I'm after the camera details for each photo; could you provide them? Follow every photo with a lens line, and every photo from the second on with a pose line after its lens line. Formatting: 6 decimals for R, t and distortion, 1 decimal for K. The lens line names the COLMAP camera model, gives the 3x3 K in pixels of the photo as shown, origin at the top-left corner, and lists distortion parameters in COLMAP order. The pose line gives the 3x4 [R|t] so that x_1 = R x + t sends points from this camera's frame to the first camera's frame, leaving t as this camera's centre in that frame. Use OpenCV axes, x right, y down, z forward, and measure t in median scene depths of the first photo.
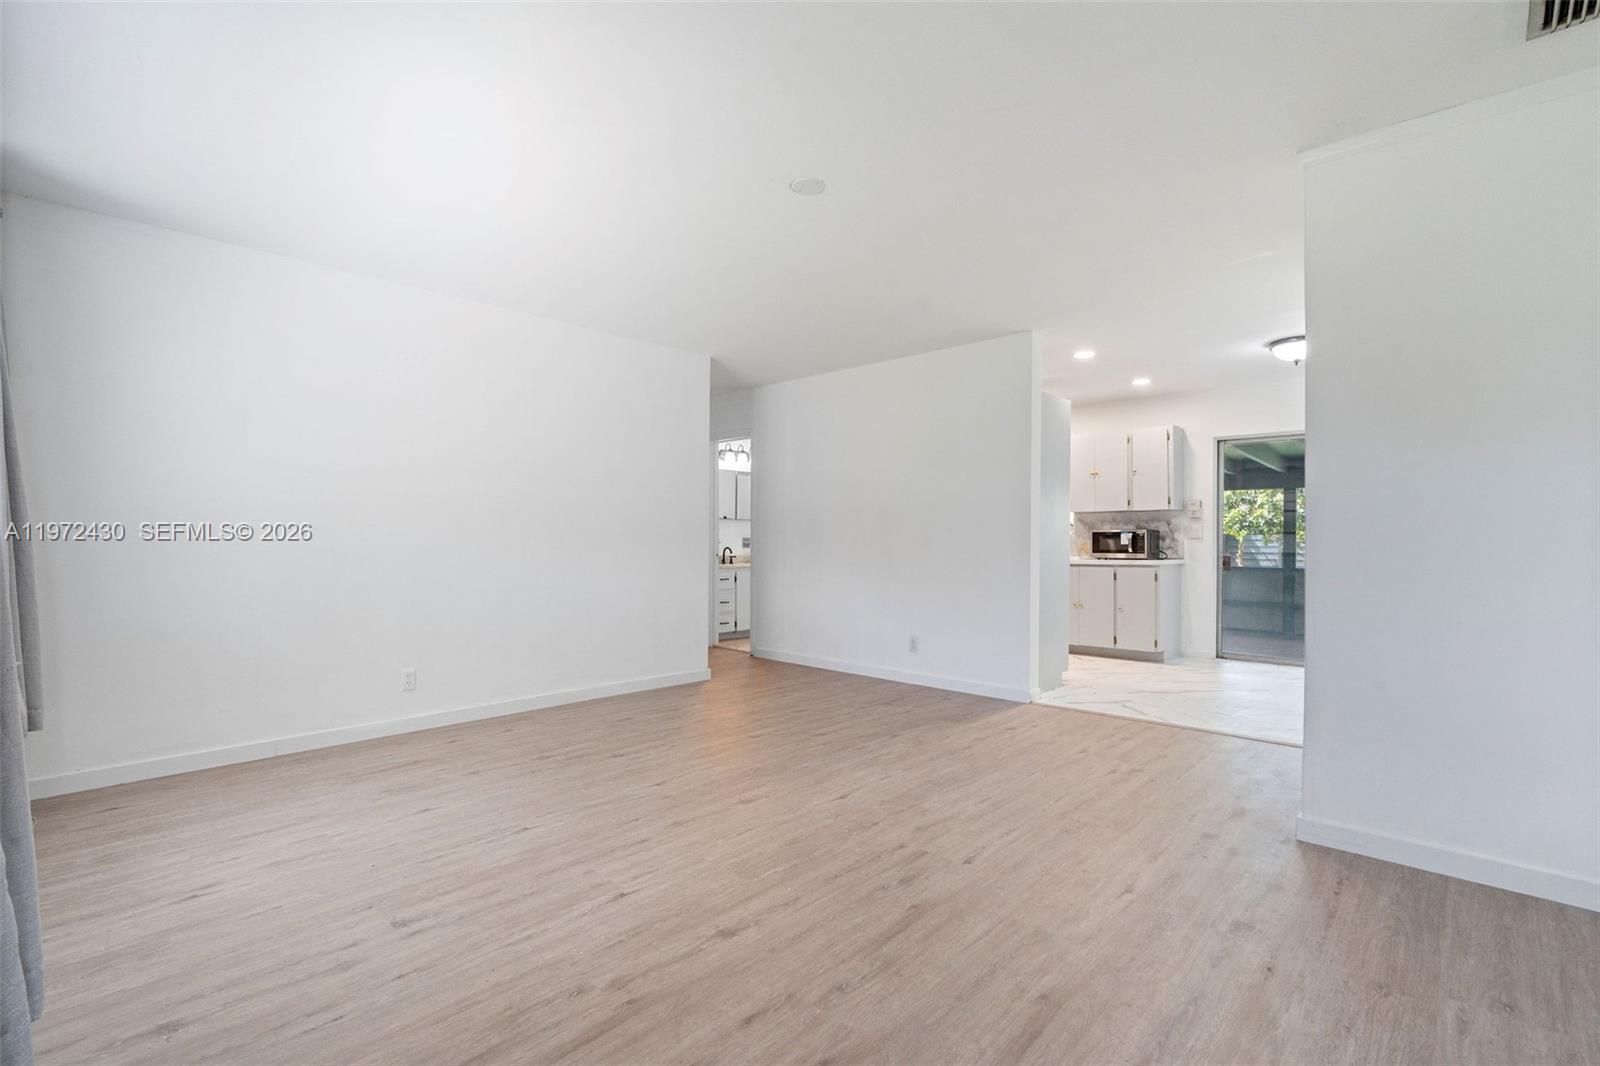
lens RADIAL K [[721.2, 0, 801.6], [0, 721.2, 537.1], [0, 0, 1]] dist [-0.011291, 0.004818]
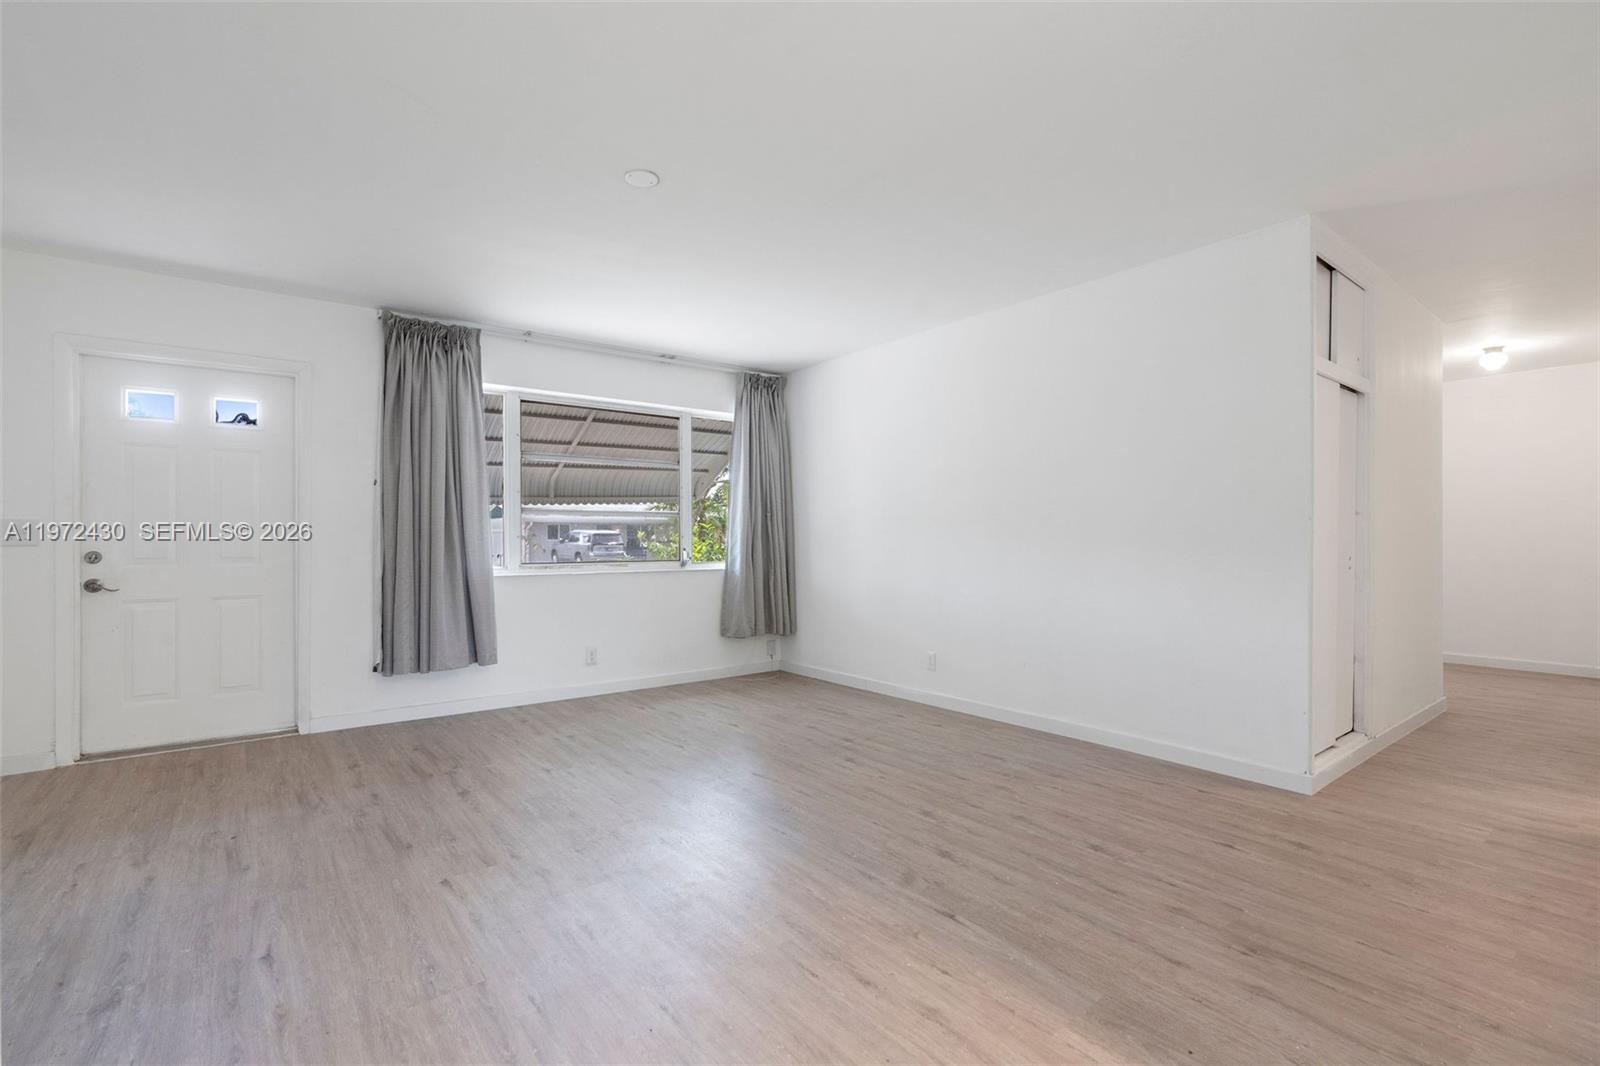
lens RADIAL K [[721.2, 0, 799.3], [0, 721.2, 528.5], [0, 0, 1]] dist [-0.011291, 0.004818]
pose [[-0.149696, -0.019231, -0.988545, 0.815314], [0.005354, 0.999780, -0.020260, 0.003924], [0.988718, -0.008326, -0.149560, 1.183241]]
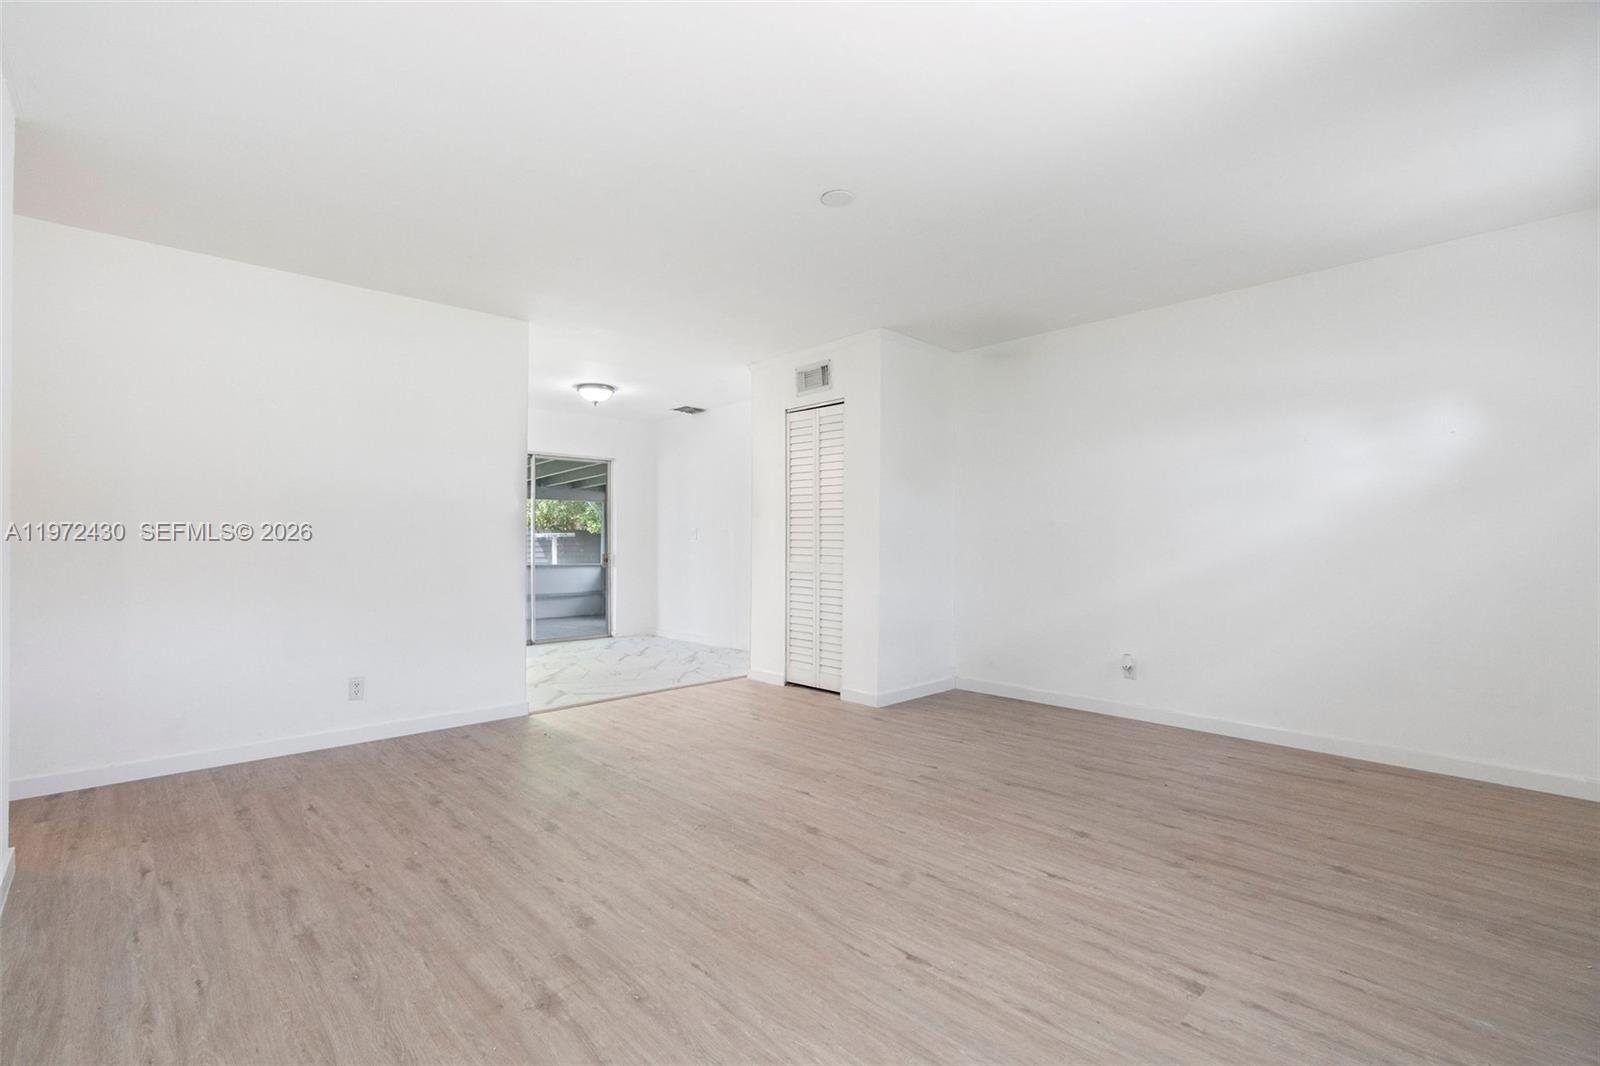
lens RADIAL K [[721.2, 0, 795.3], [0, 721.2, 528.5], [0, 0, 1]] dist [-0.011291, 0.004818]
pose [[0.058258, 0.015667, 0.998179, -0.891484], [-0.002448, 0.999876, -0.015550, 0.001521], [-0.998299, -0.001538, 0.058289, 0.876064]]
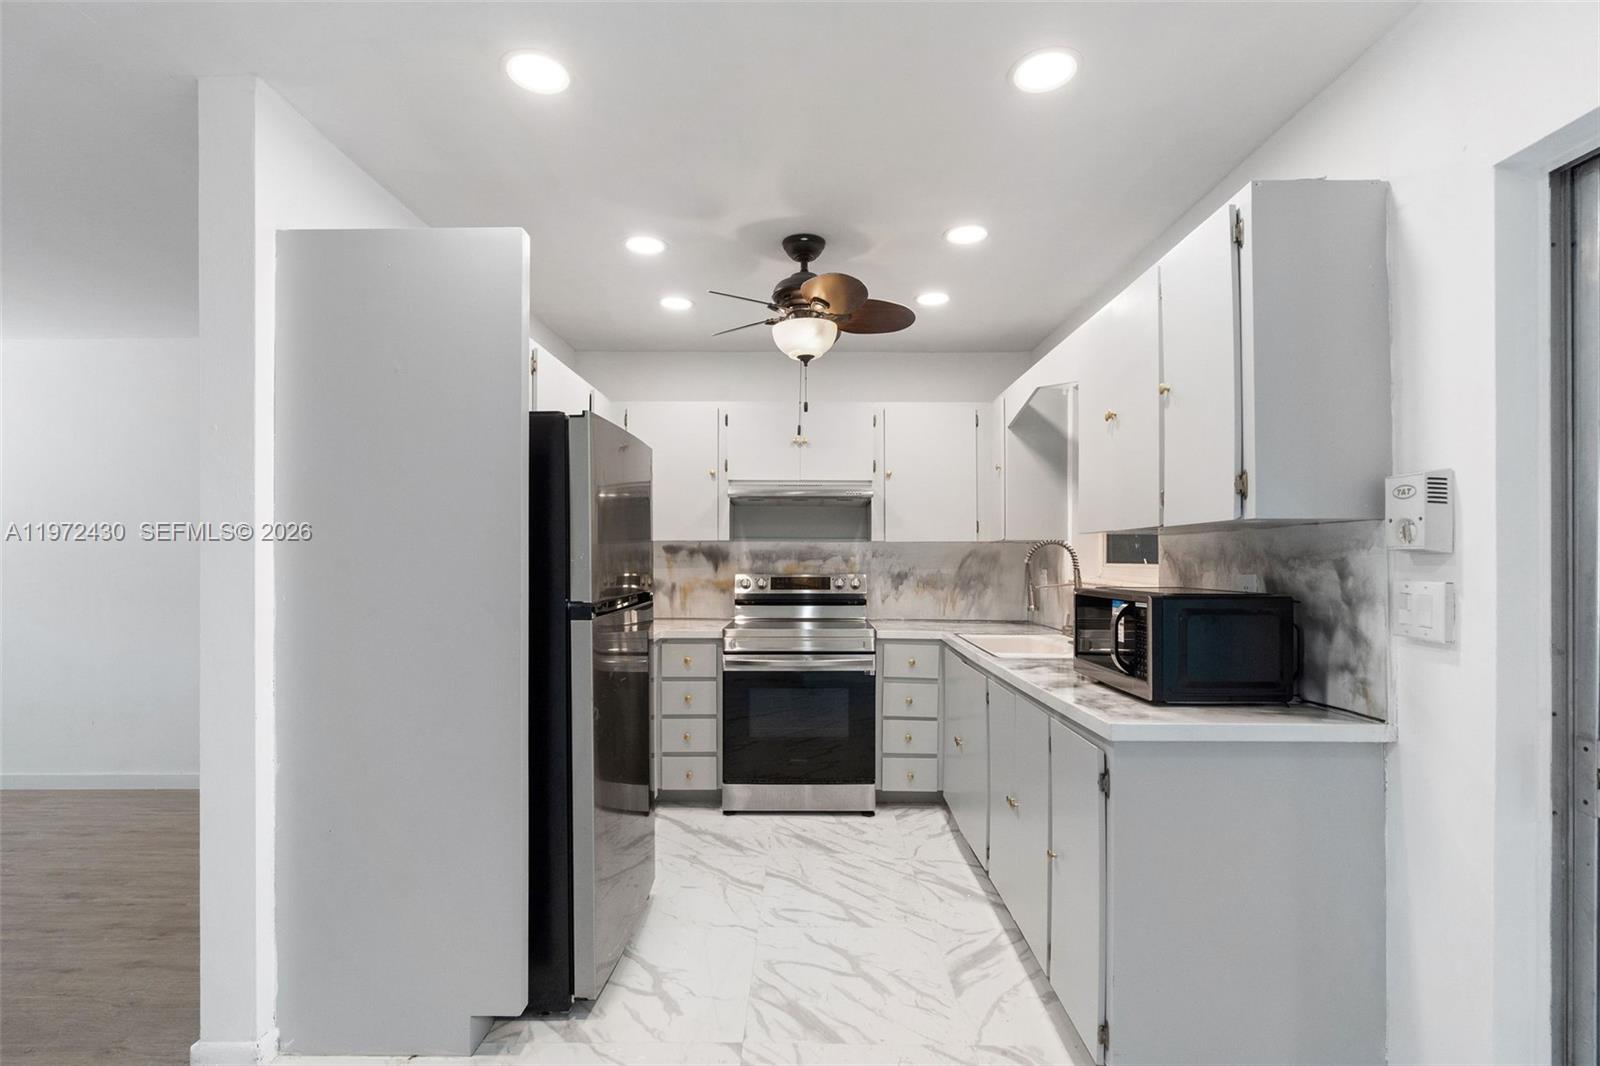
lens RADIAL K [[721.2, 0, 801.5], [0, 721.2, 547.9], [0, 0, 1]] dist [-0.011291, 0.004818]
pose [[0.681035, -0.009859, -0.732185, 1.186472], [0.008432, 0.999949, -0.005621, -0.057381], [0.732203, -0.002346, 0.681083, 1.438226]]
